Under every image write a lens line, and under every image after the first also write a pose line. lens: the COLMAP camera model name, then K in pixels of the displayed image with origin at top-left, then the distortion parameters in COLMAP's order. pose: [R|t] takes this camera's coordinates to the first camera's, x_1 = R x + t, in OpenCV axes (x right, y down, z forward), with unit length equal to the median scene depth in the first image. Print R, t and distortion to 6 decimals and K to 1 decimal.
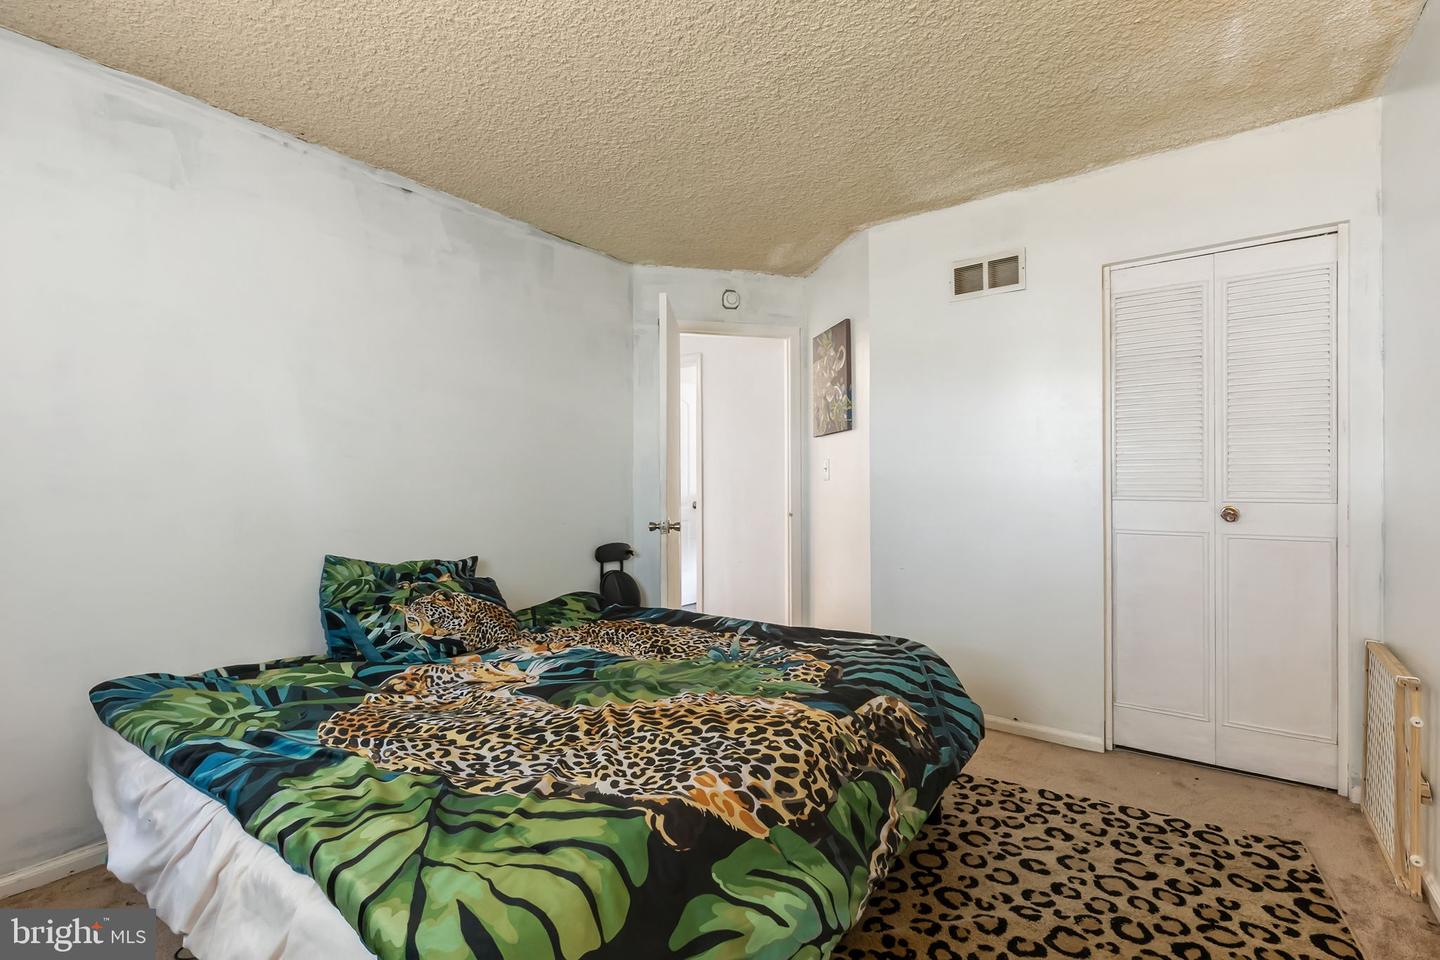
lens RADIAL K [[645.0, 0, 731.3], [0, 645.0, 474.2], [0, 0, 1]] dist [0.003252, 0.000433]
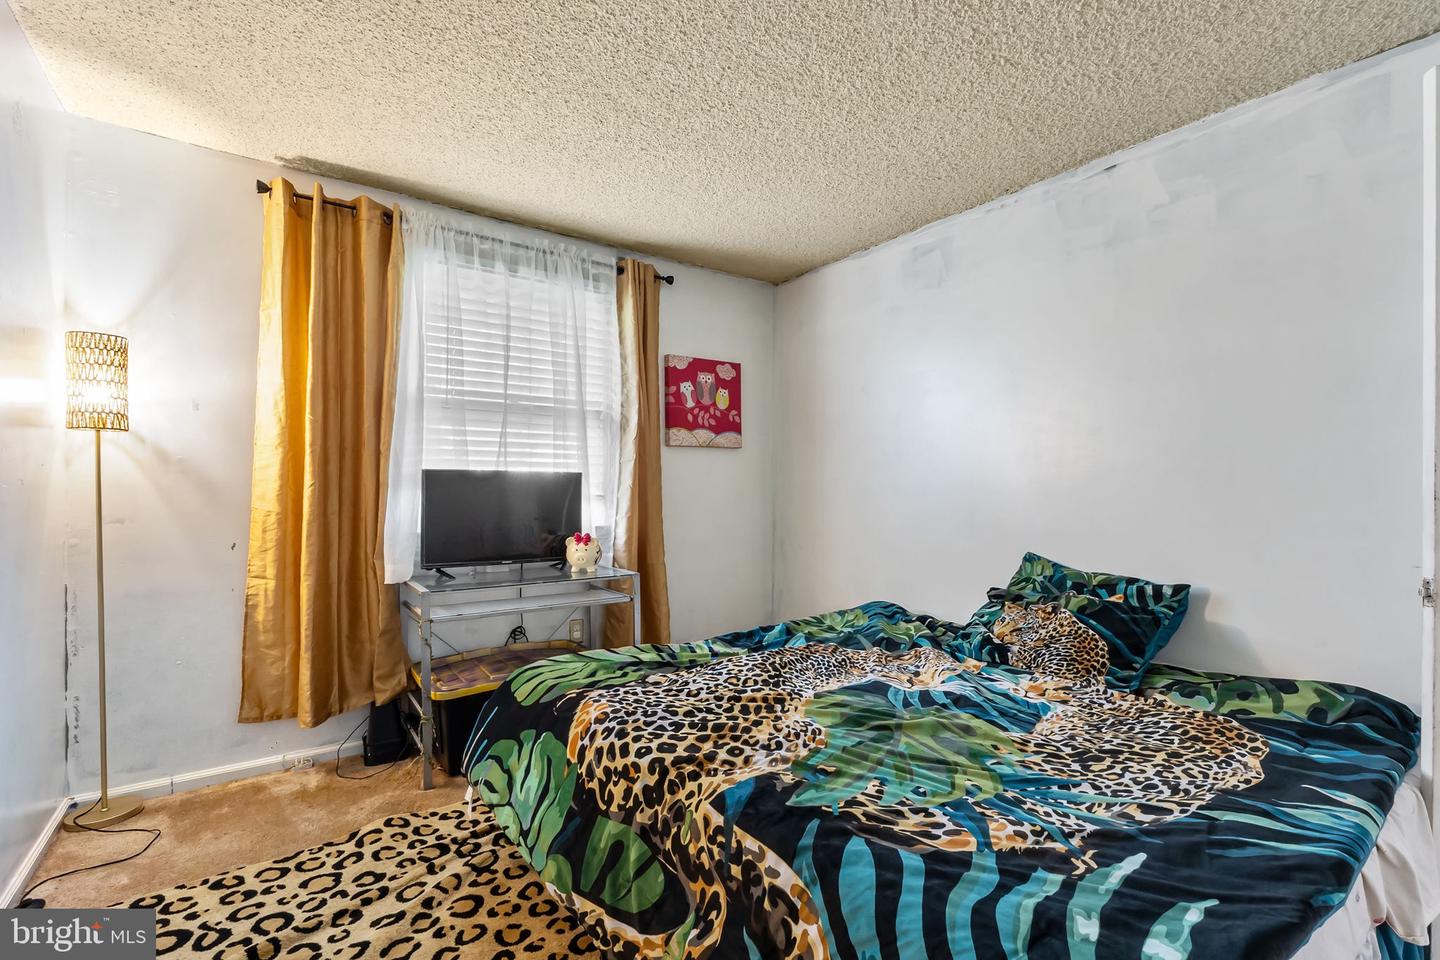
lens RADIAL K [[645.0, 0, 730.7], [0, 645.0, 484.2], [0, 0, 1]] dist [0.003252, 0.000433]
pose [[-0.298570, -0.007001, -0.954362, 1.012570], [-0.006592, 0.999964, -0.005273, 0.031148], [0.954365, 0.004717, -0.298606, 1.469470]]
